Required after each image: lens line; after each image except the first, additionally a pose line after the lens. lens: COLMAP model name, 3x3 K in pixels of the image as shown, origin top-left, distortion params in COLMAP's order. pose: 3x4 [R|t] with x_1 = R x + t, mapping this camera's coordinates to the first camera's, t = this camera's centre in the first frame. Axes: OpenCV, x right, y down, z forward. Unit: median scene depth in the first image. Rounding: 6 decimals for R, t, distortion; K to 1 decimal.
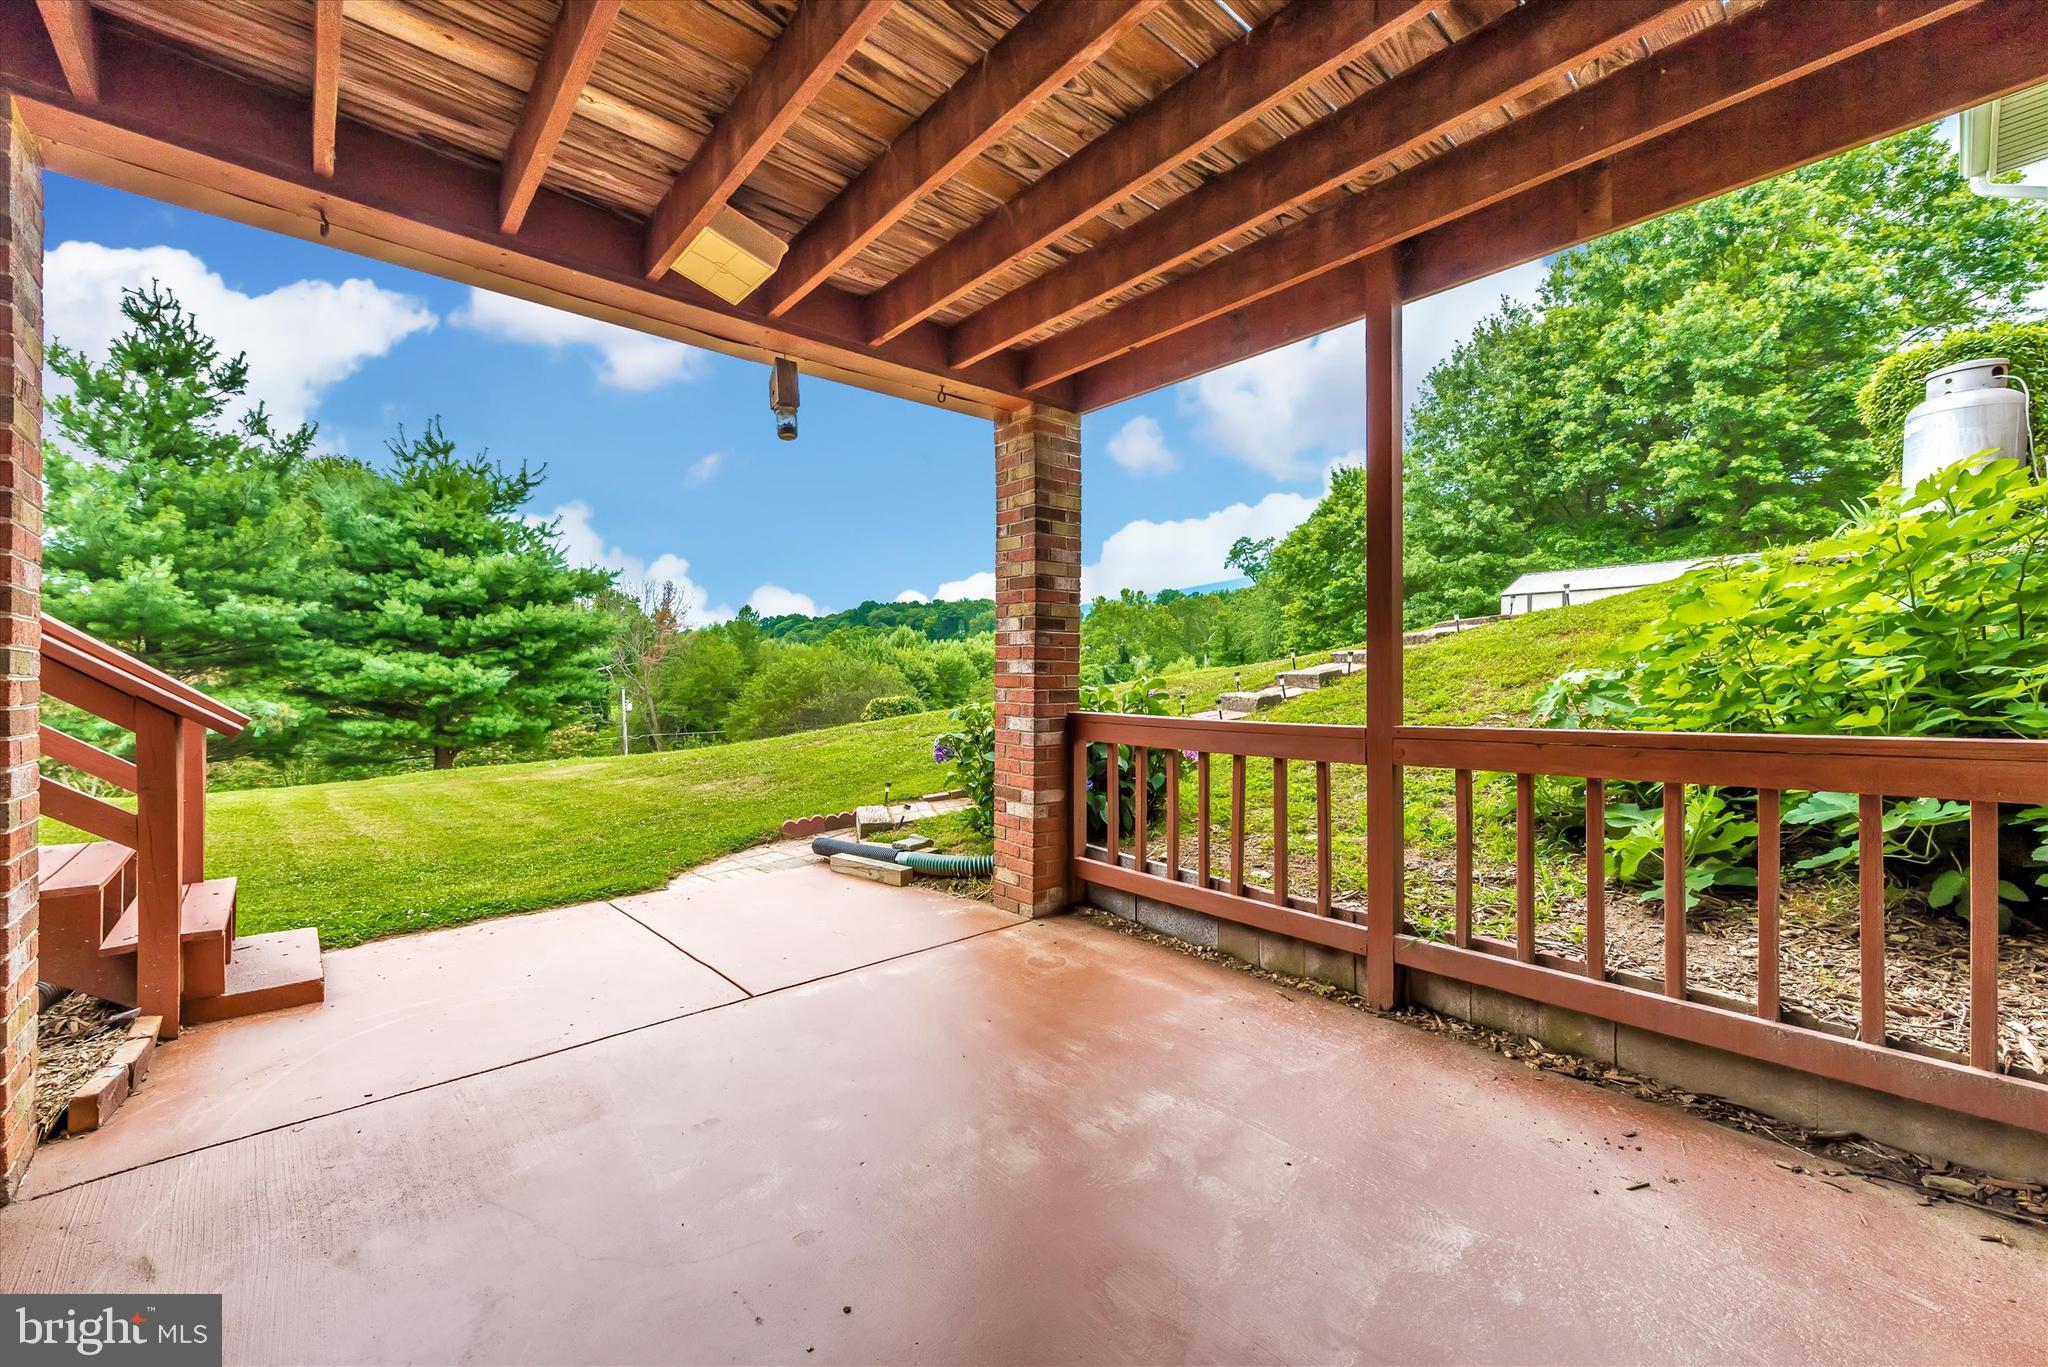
lens RADIAL K [[795.3, 0, 1021.3], [0, 795.3, 677.1], [0, 0, 1]] dist [0.018546, -0.006091]
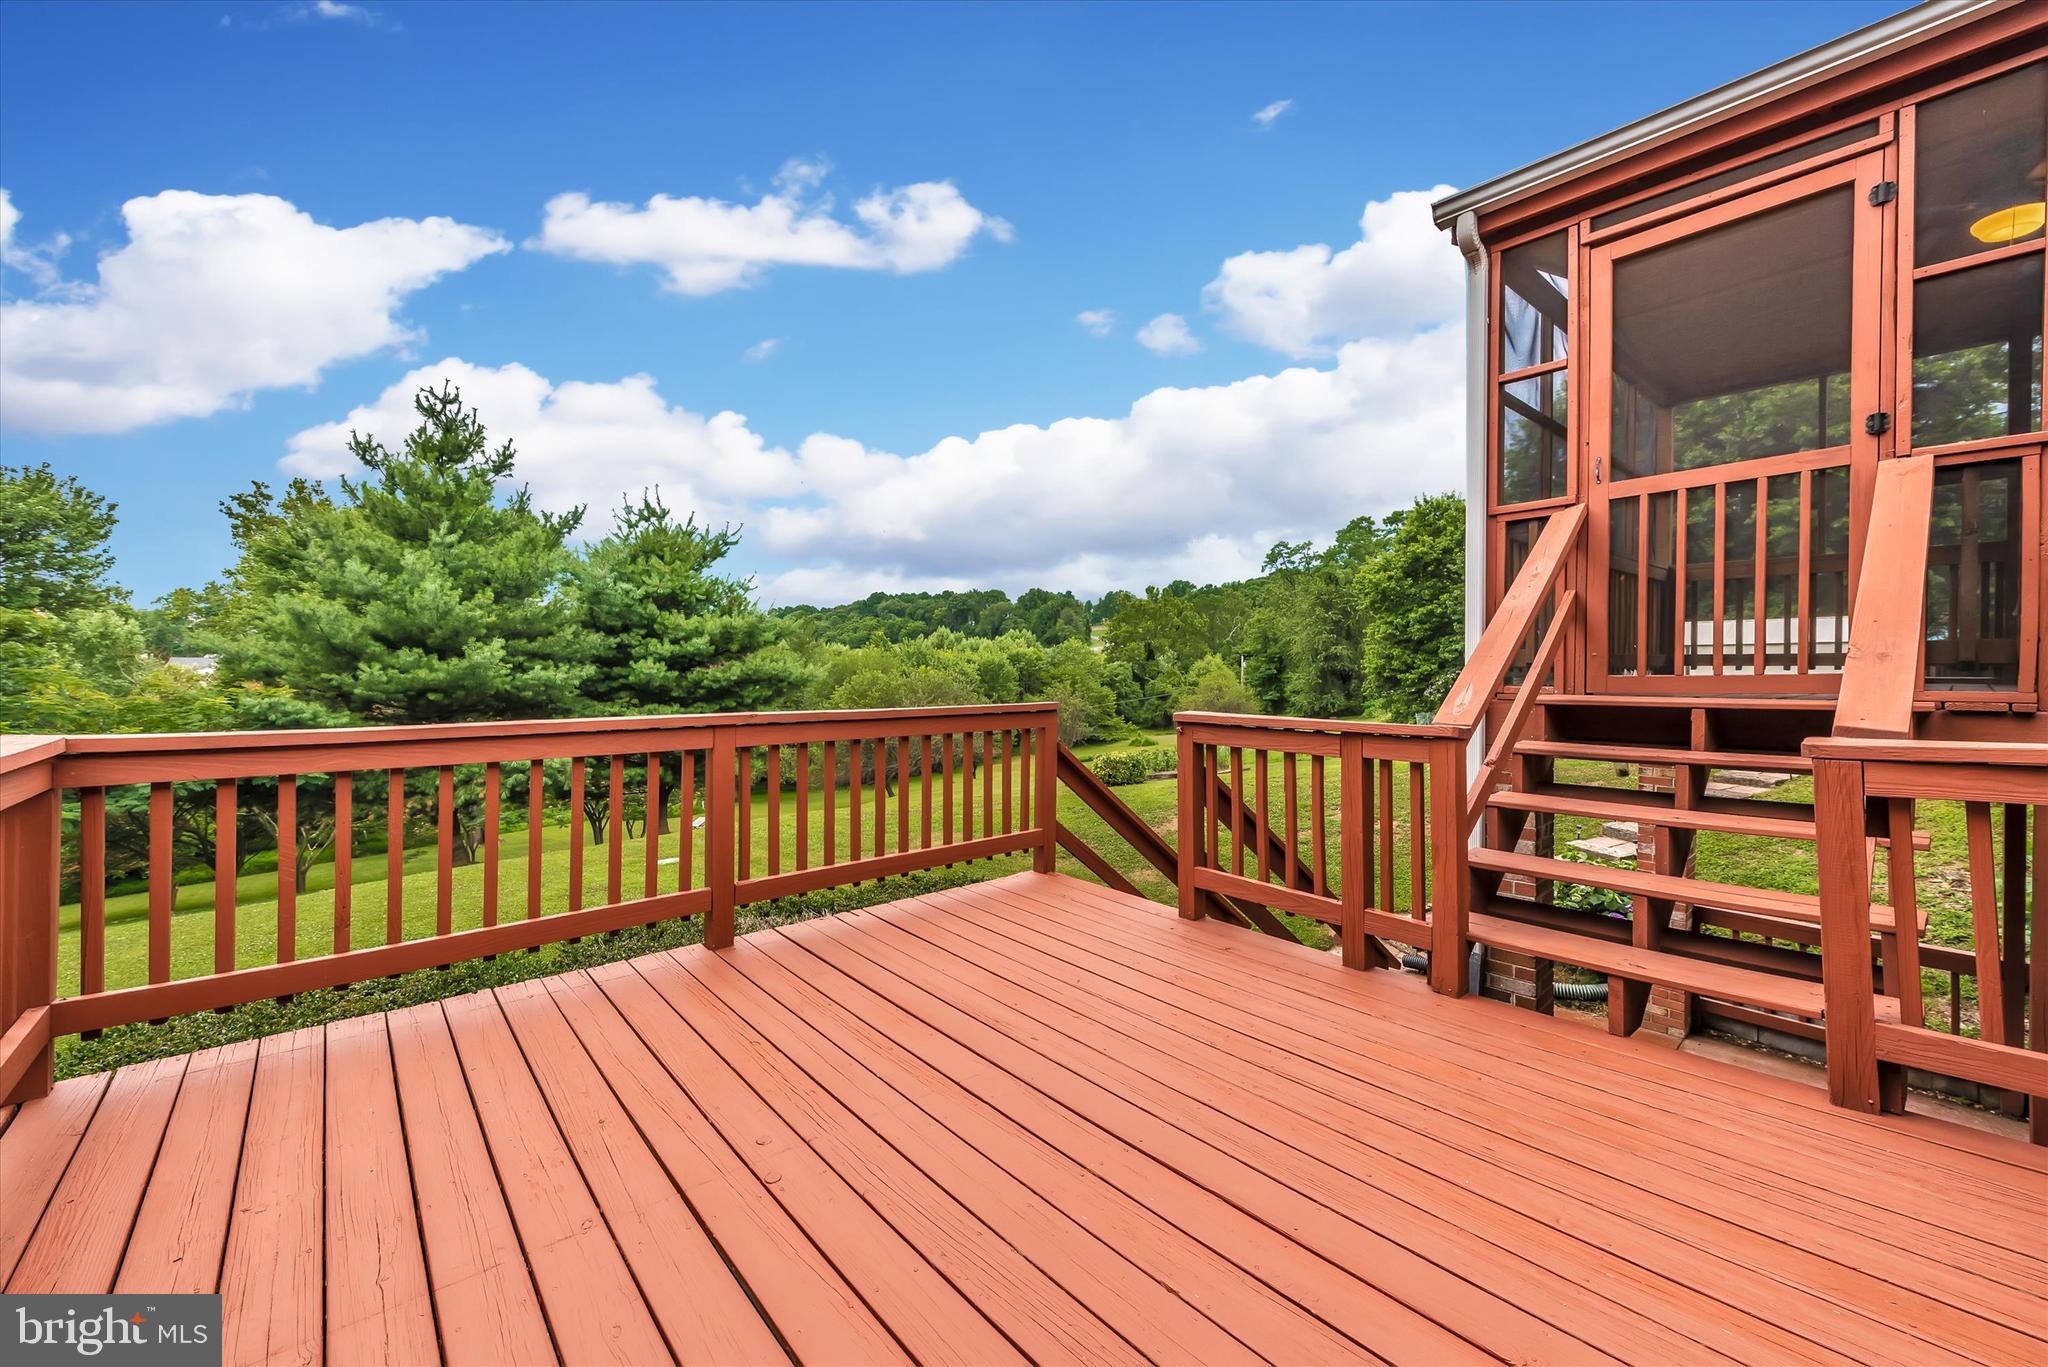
lens RADIAL K [[795.3, 0, 1021.3], [0, 795.3, 677.1], [0, 0, 1]] dist [0.018546, -0.006091]
pose [[0.999995, -0.002437, -0.001789, -0.213956], [0.002464, 0.999886, 0.014914, -0.073089], [0.001753, -0.014918, 0.999887, -0.098370]]
